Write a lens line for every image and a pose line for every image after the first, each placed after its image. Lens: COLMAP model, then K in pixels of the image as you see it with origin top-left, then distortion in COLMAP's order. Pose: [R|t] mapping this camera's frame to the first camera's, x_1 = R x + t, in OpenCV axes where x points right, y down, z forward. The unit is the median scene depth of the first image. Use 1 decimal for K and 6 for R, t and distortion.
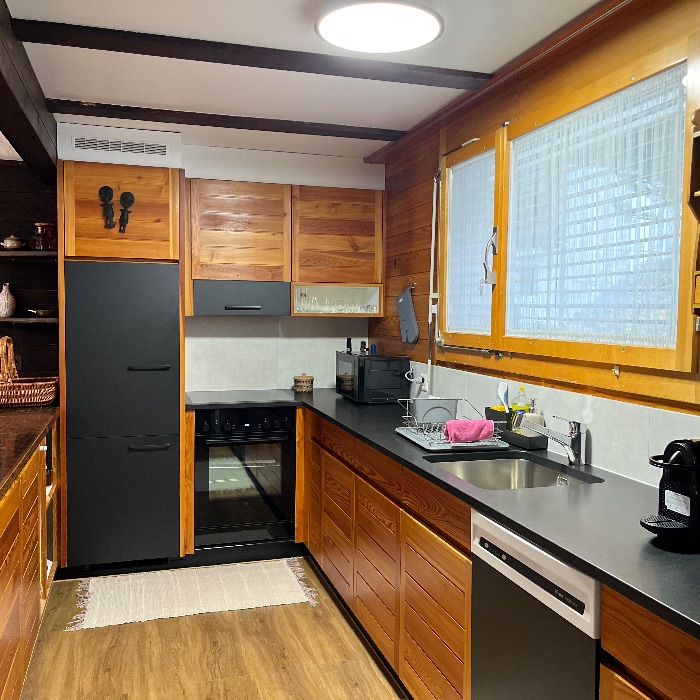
lens RADIAL K [[713.8, 0, 350.2], [0, 713.8, 350.5], [0, 0, 1]] dist [0.004273, 0.000000]
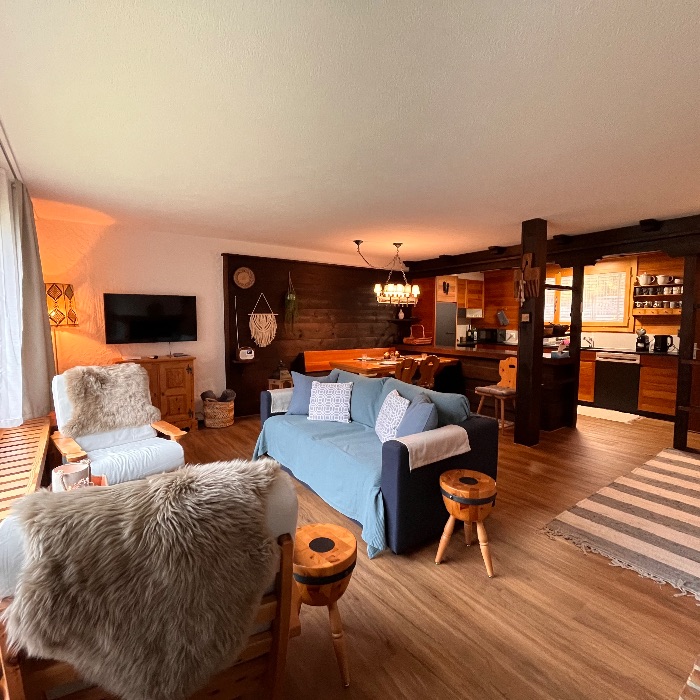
lens RADIAL K [[373.5, 0, 349.9], [0, 373.5, 348.5], [0, 0, 1]] dist [0.000033, 0.000000]
pose [[0.943317, -0.037657, 0.329749, -1.198153], [0.026572, 0.998922, 0.038060, 0.015185], [-0.330827, -0.027140, 0.943301, -0.509060]]
